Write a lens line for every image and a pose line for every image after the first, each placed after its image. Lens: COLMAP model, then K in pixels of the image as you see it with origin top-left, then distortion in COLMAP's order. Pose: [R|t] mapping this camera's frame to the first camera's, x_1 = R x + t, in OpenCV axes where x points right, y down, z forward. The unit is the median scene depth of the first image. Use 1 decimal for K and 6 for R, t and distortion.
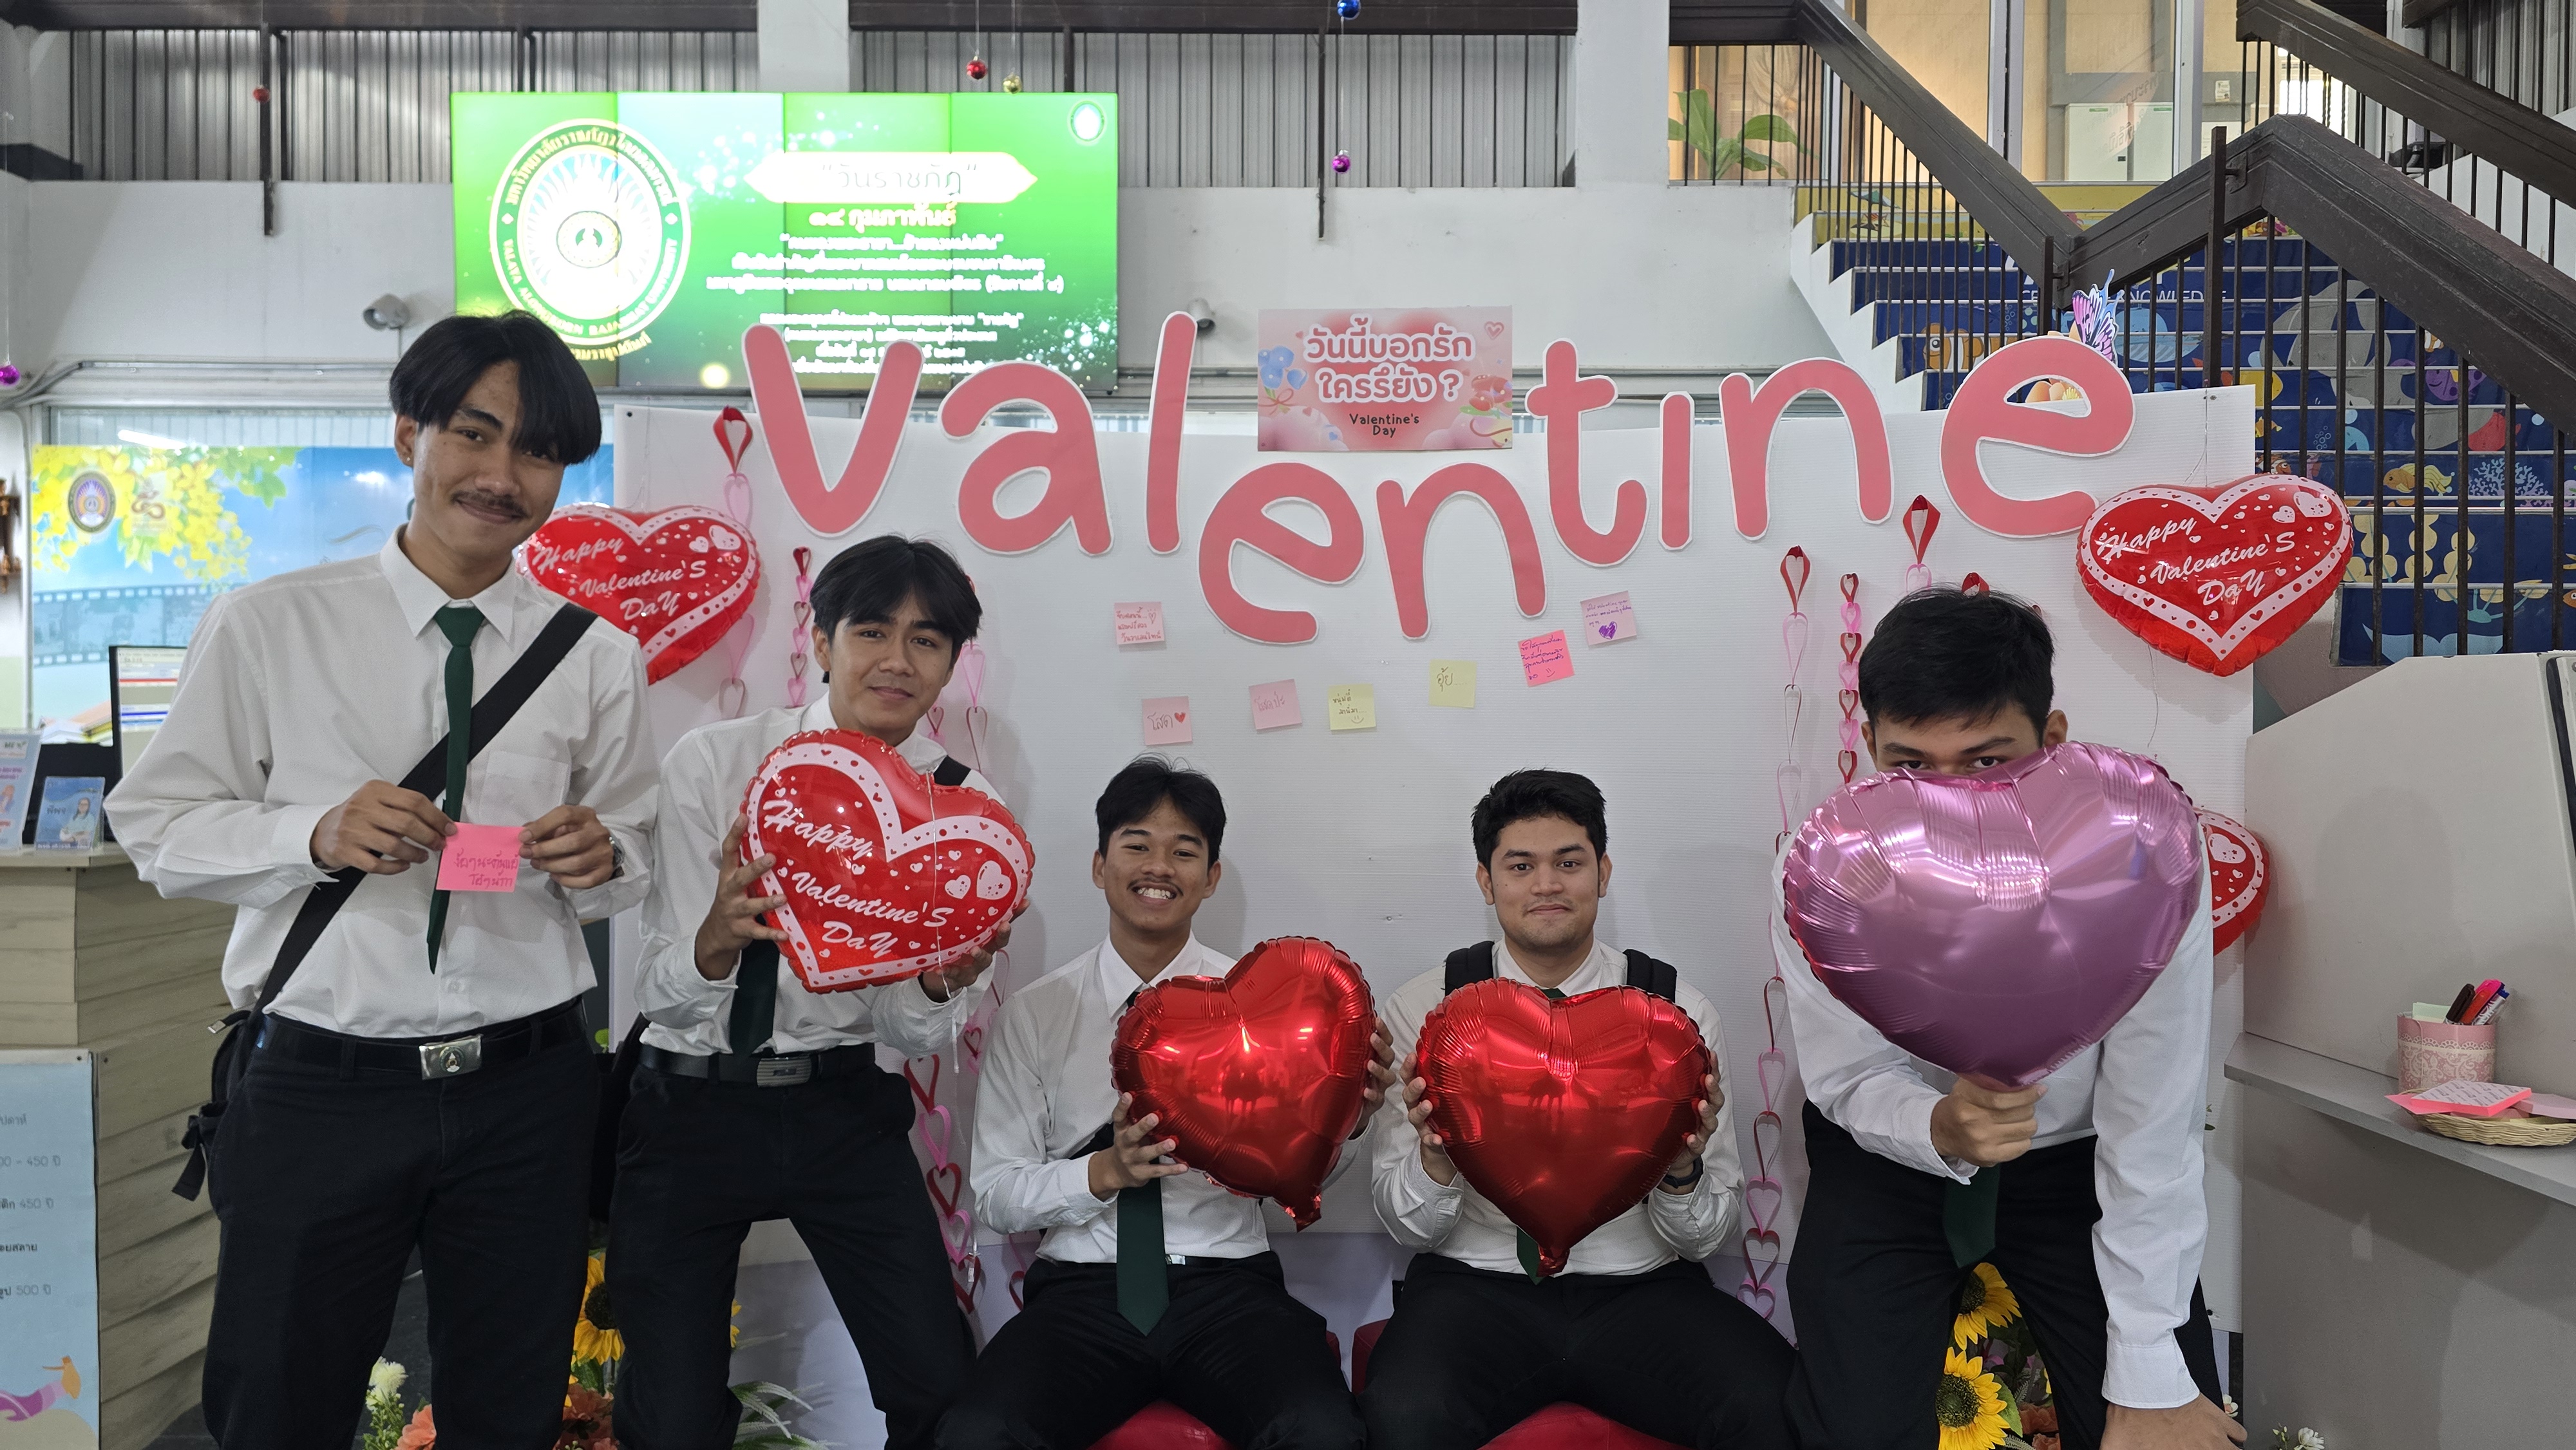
lens RADIAL K [[1746.8, 0, 1288.0], [0, 1746.8, 725.0], [0, 0, 1]] dist [0.033212, 0.000607]
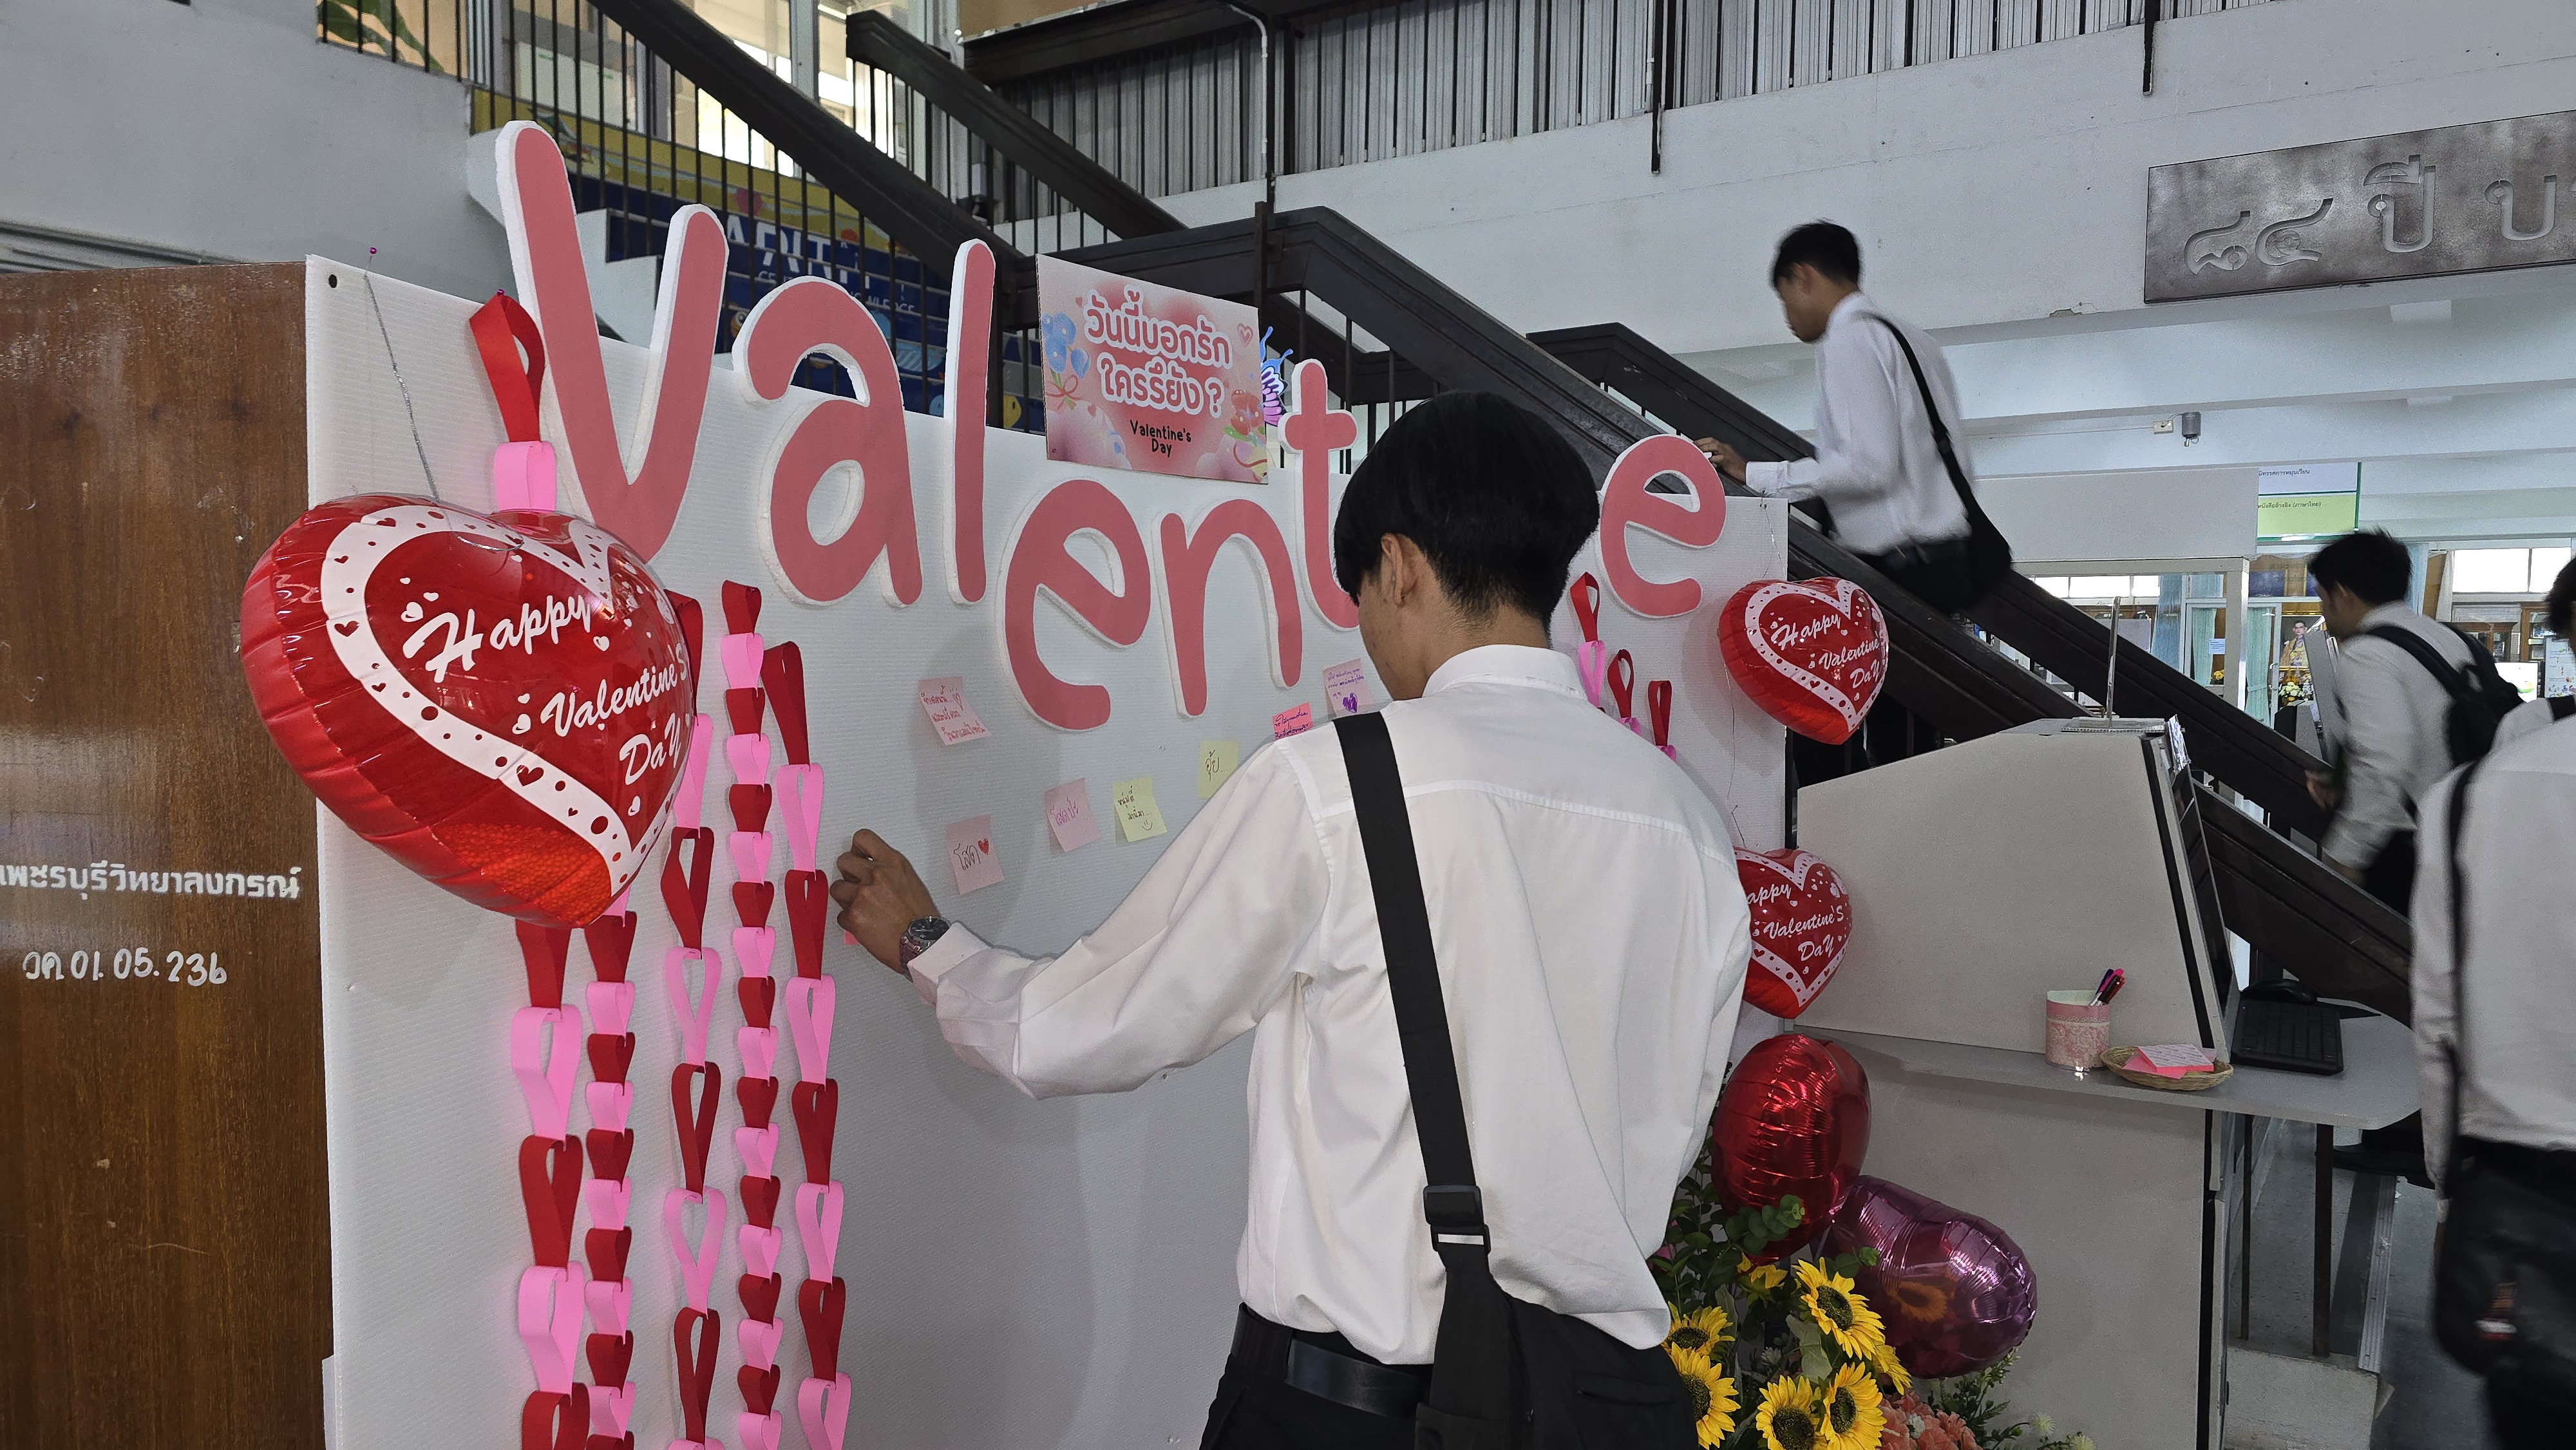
lens RADIAL K [[1737.5, 0, 1284.7], [0, 1737.5, 769.8], [0, 0, 1]] dist [0.001434, 0.000150]
pose [[0.545260, -0.063711, 0.835843, -0.560241], [0.012438, 0.997613, 0.067929, -0.078291], [-0.838175, -0.026643, 0.544750, 0.536704]]
